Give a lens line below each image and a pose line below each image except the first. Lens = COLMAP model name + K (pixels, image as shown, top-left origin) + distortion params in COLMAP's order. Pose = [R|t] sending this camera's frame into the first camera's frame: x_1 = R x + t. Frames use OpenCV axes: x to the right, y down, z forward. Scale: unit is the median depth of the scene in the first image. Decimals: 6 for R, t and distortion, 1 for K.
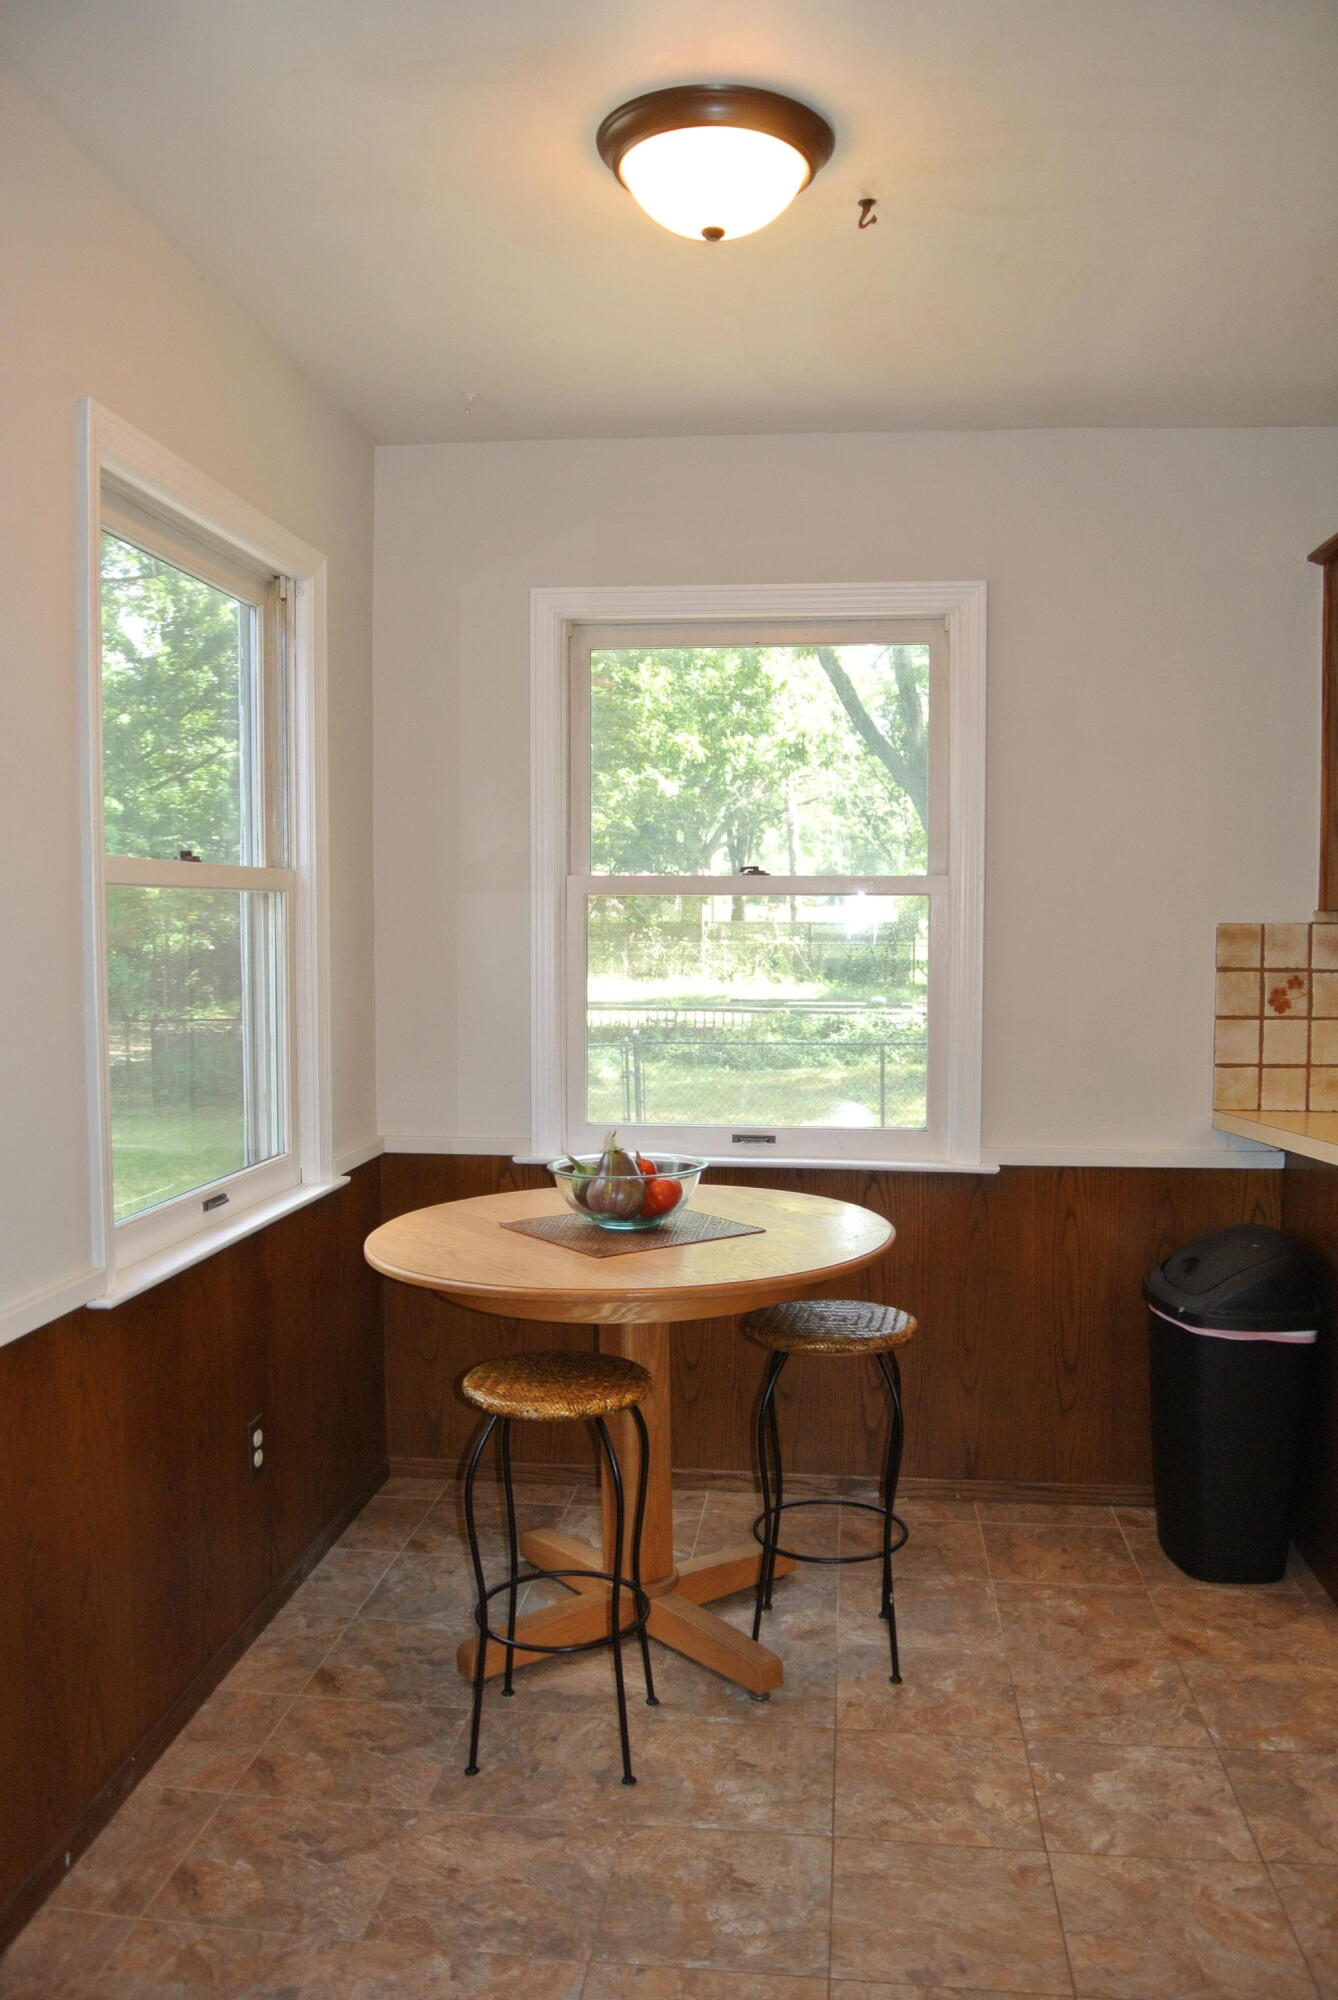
lens RADIAL K [[1541.1, 0, 669.0], [0, 1541.1, 1000.0], [0, 0, 1]] dist [-0.062448, 0.003202]
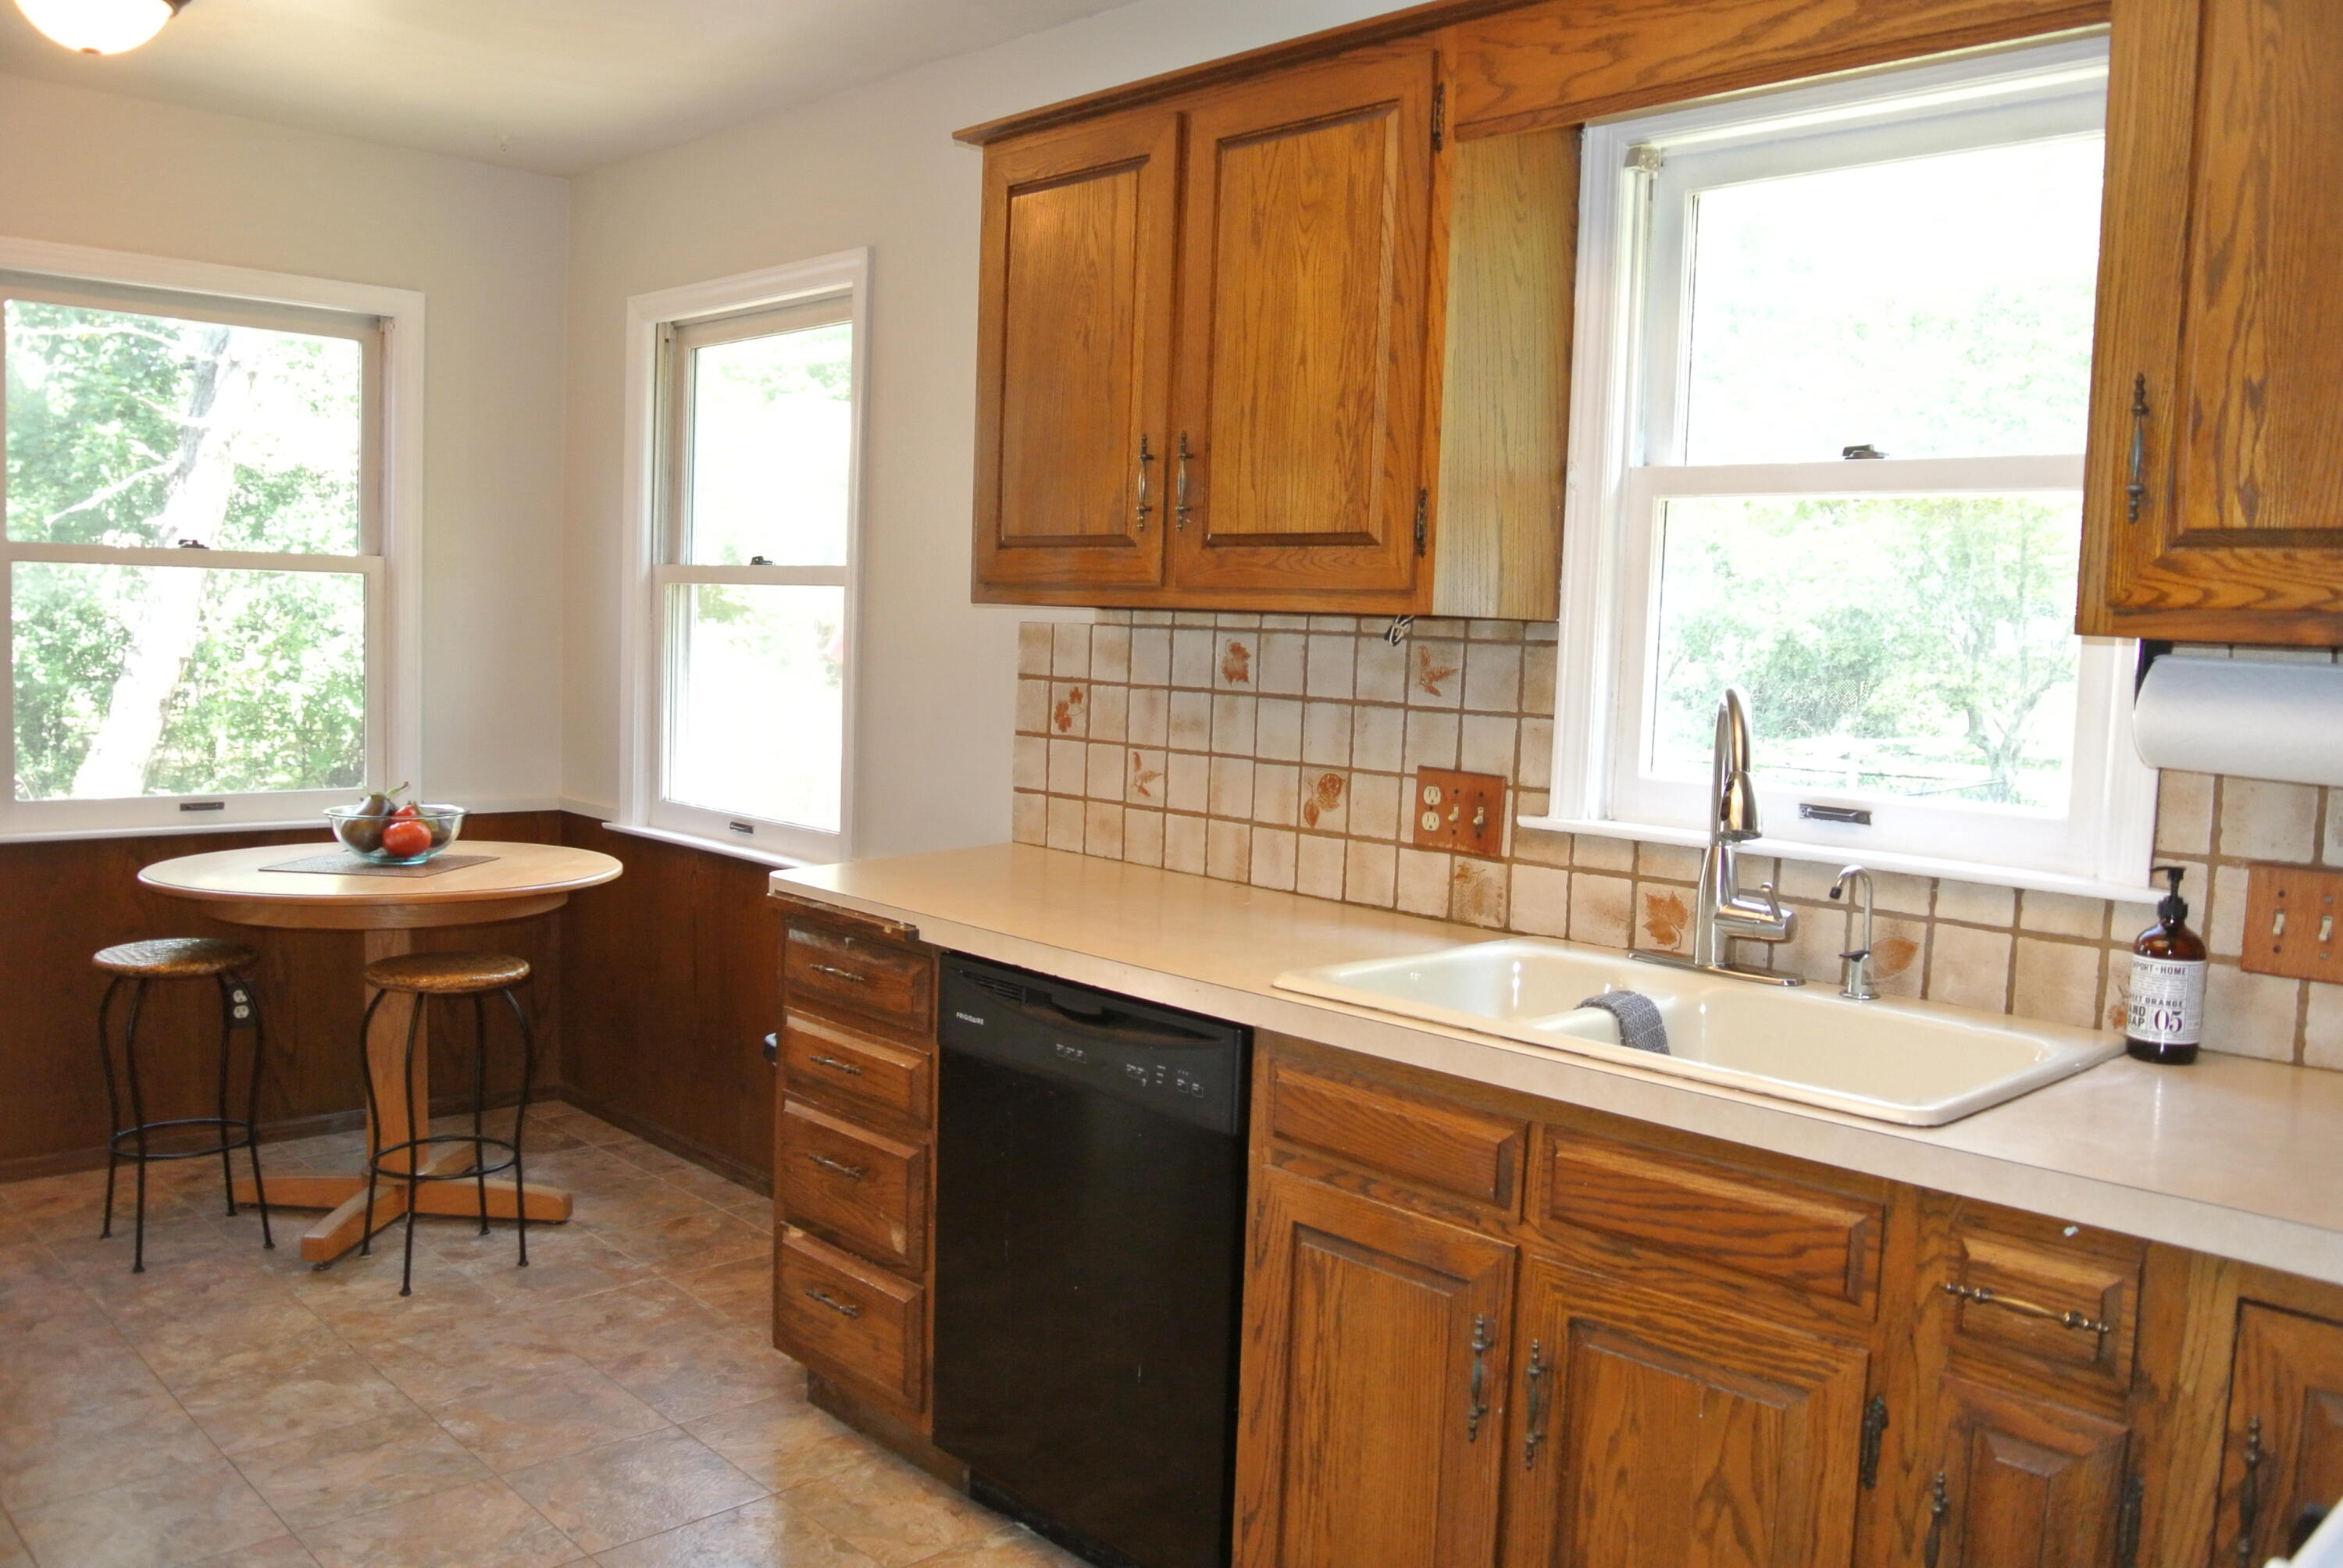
lens RADIAL K [[1869.4, 0, 1171.5], [0, 1869.4, 784.0], [0, 0, 1]] dist [-0.050934, 0.004545]
pose [[0.761538, 0.080875, -0.643054, 1.101435], [-0.069167, 0.996659, 0.043436, -0.011217], [0.644419, 0.011399, 0.764588, 0.264221]]
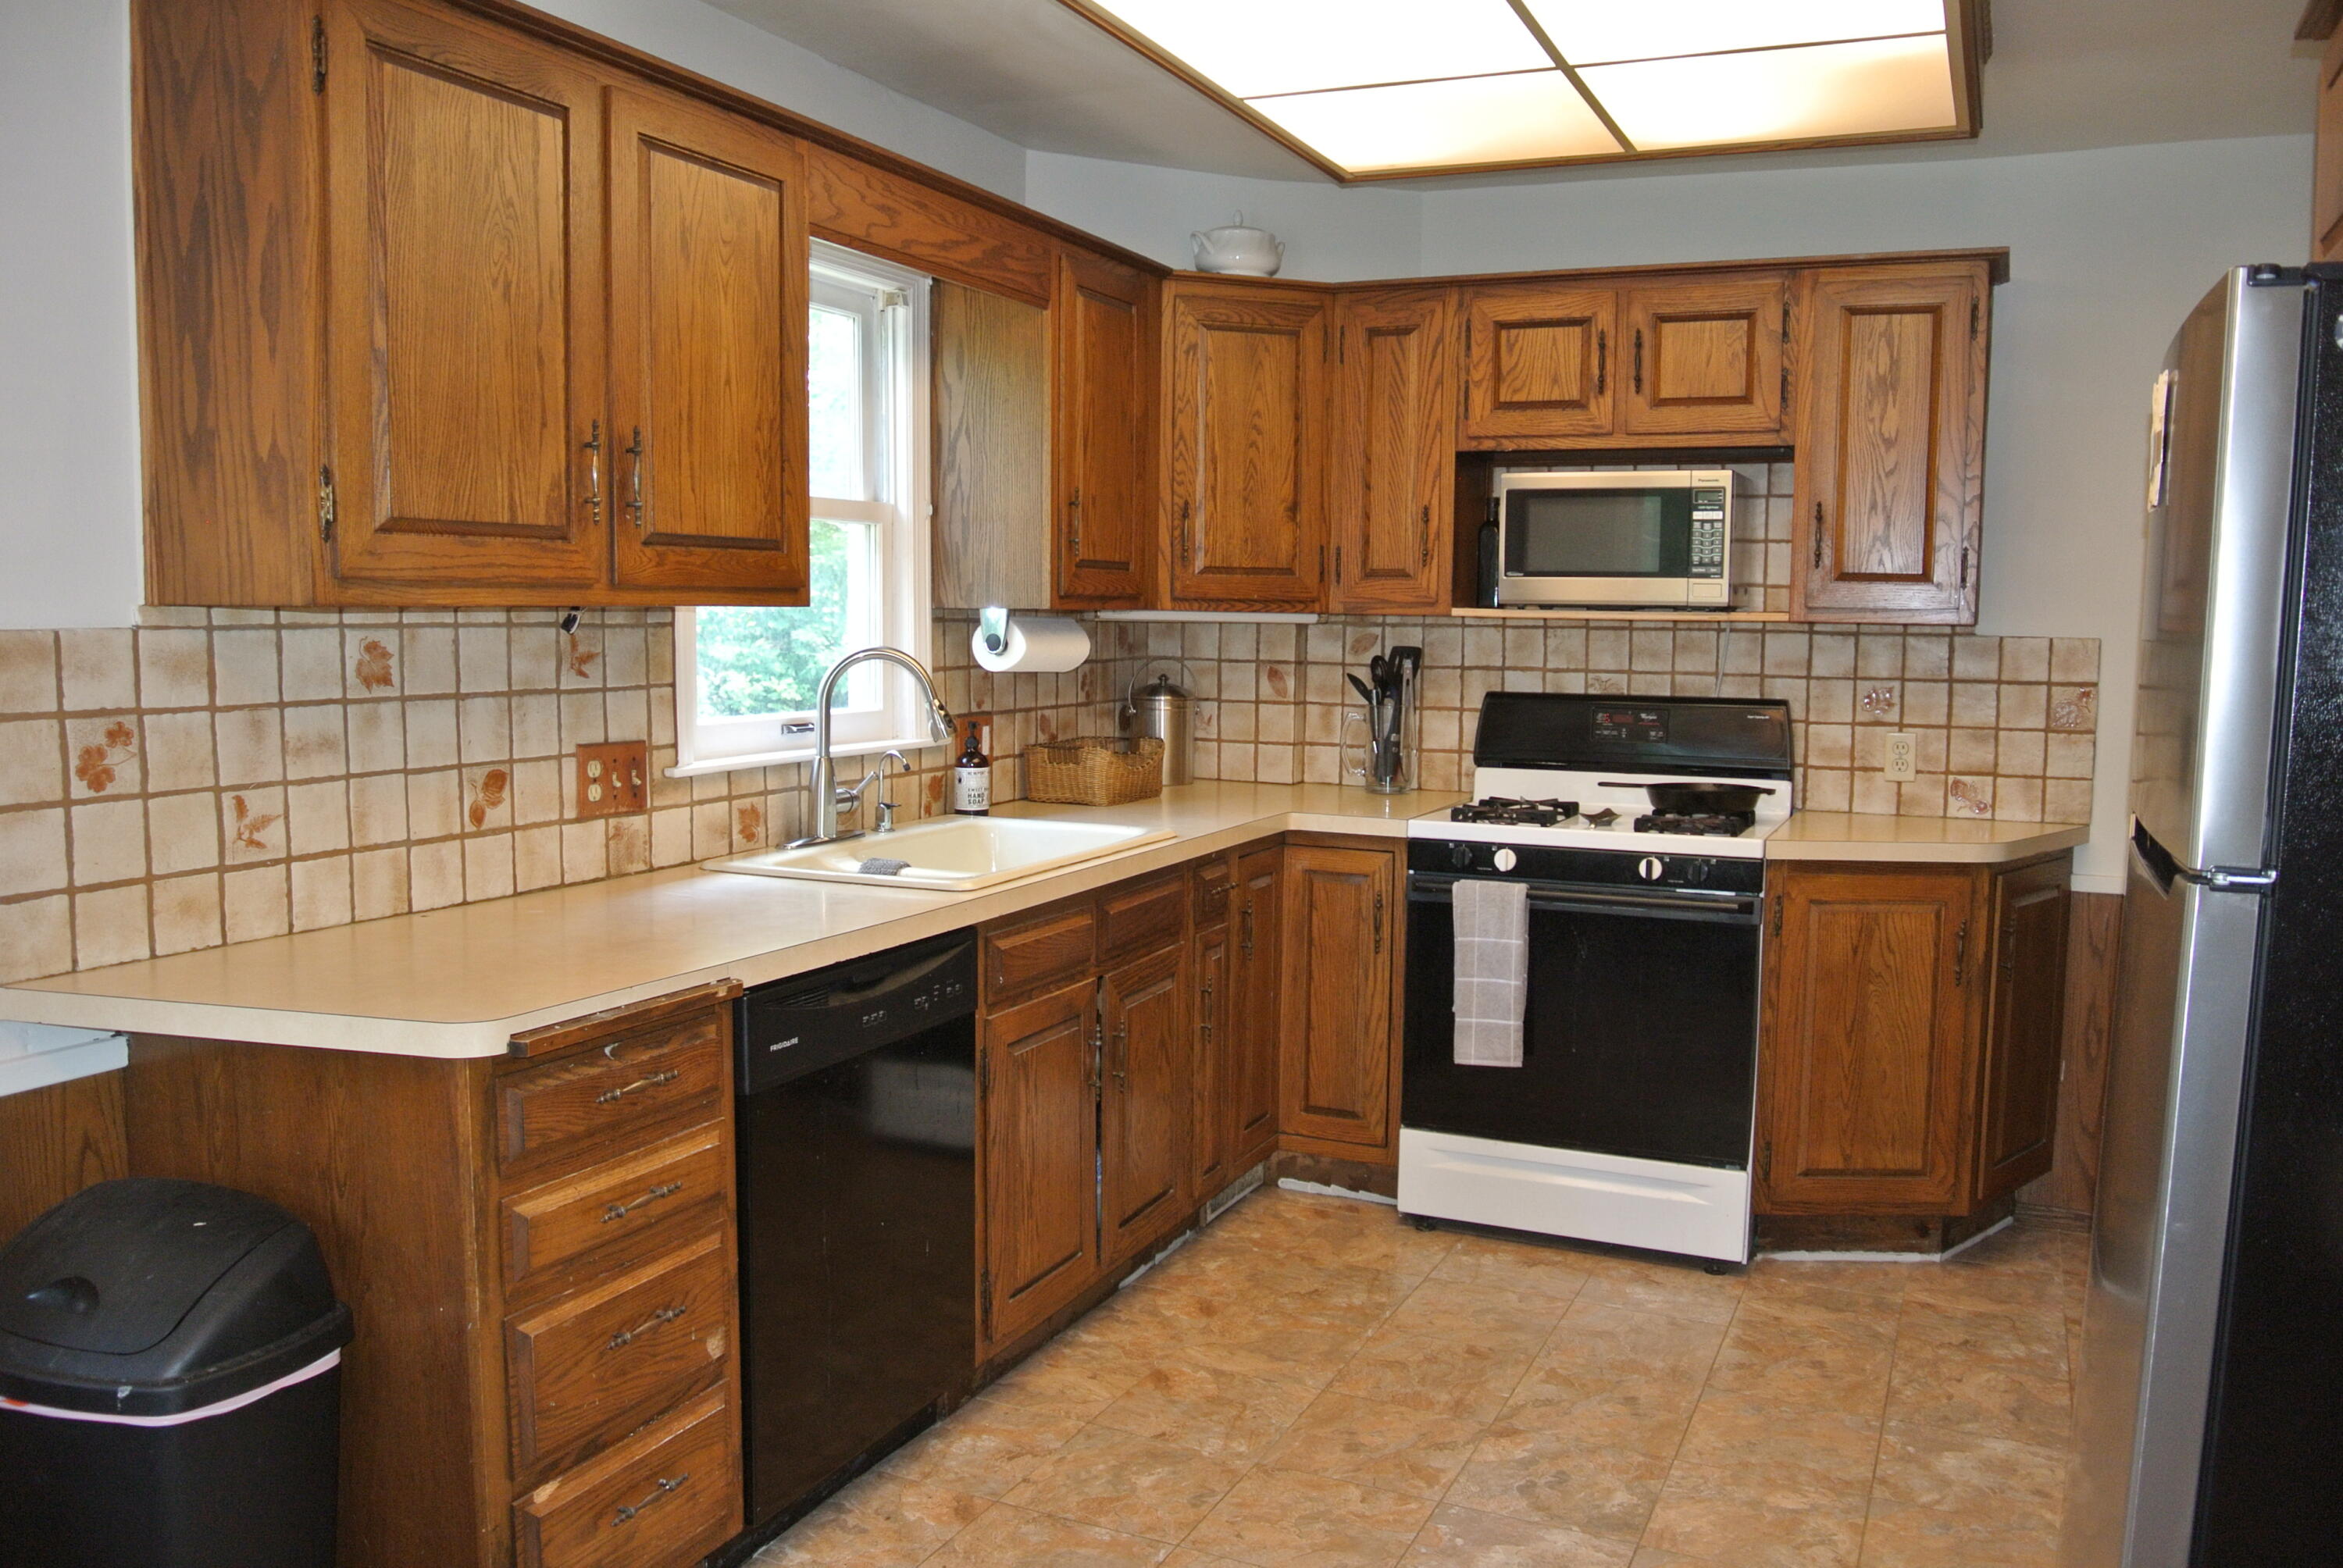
lens RADIAL K [[1805.3, 0, 1171.5], [0, 1805.3, 784.0], [0, 0, 1]] dist [-0.062448, 0.003202]
pose [[0.326271, -0.089938, 0.940988, -0.074024], [0.042282, 0.995856, 0.080522, -0.029183], [-0.944330, 0.013515, 0.328722, 0.423165]]
